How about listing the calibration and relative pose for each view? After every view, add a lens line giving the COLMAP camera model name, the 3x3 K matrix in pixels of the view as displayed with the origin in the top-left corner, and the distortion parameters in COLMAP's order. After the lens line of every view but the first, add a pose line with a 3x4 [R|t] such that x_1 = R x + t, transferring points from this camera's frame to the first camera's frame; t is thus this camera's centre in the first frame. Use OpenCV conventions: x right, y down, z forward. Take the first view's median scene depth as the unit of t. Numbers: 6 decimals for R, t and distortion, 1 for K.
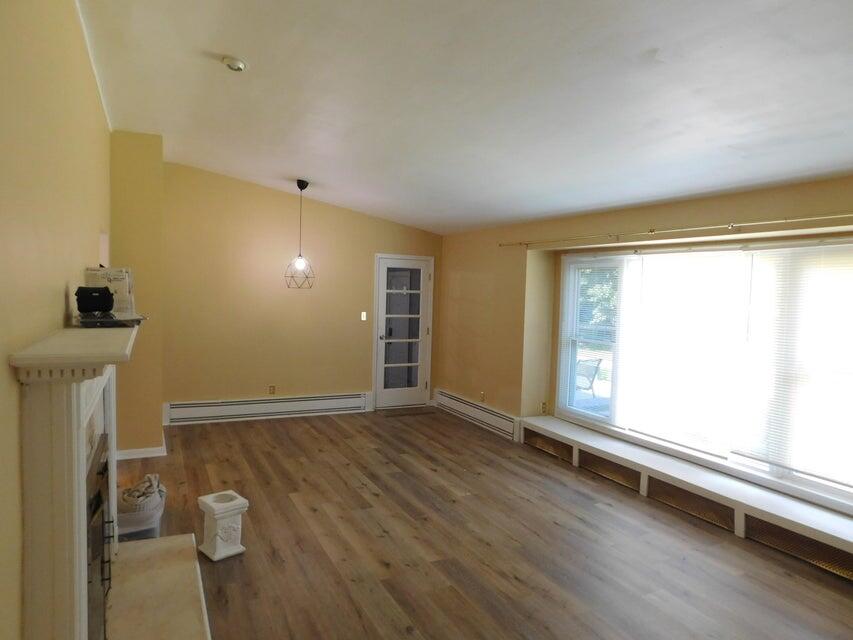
lens RADIAL K [[563.2, 0, 429.1], [0, 563.2, 317.2], [0, 0, 1]] dist [-0.056303, 0.033263]
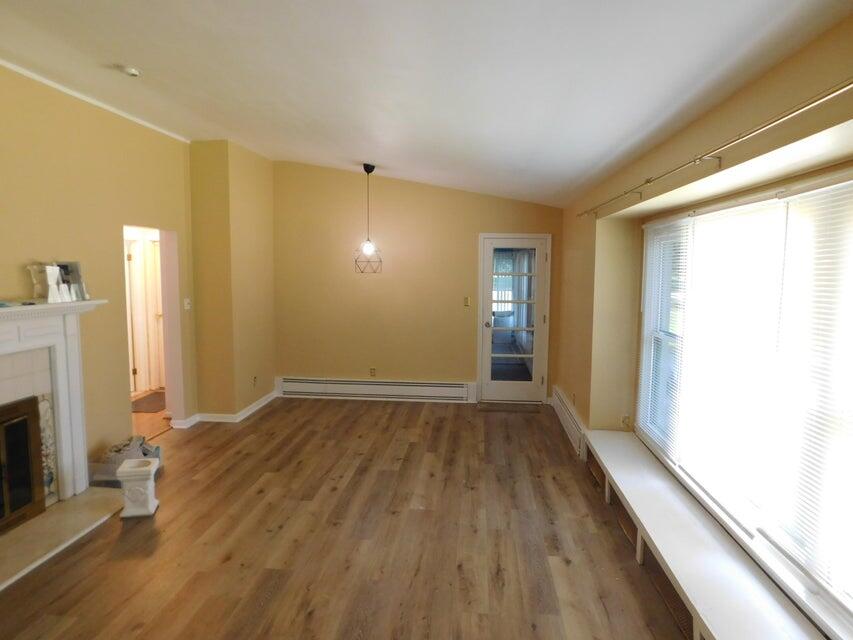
lens RADIAL K [[563.2, 0, 423.0], [0, 563.2, 320.9], [0, 0, 1]] dist [-0.056303, 0.033263]
pose [[0.846209, 0.027817, -0.532125, 0.452413], [-0.008364, 0.999207, 0.038932, -0.007209], [0.532786, -0.028494, 0.845770, 0.236607]]
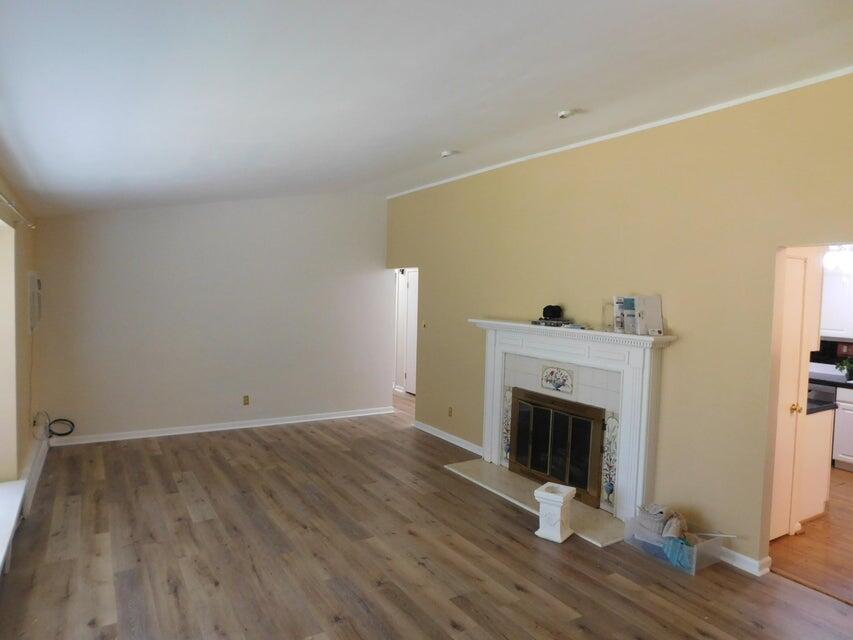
lens RADIAL K [[563.2, 0, 423.3], [0, 563.2, 316.9], [0, 0, 1]] dist [-0.056303, 0.033263]
pose [[-0.995526, -0.051452, -0.079250, 0.010597], [-0.058801, 0.993893, 0.093376, -0.079458], [0.073962, 0.097618, -0.992472, 1.350171]]
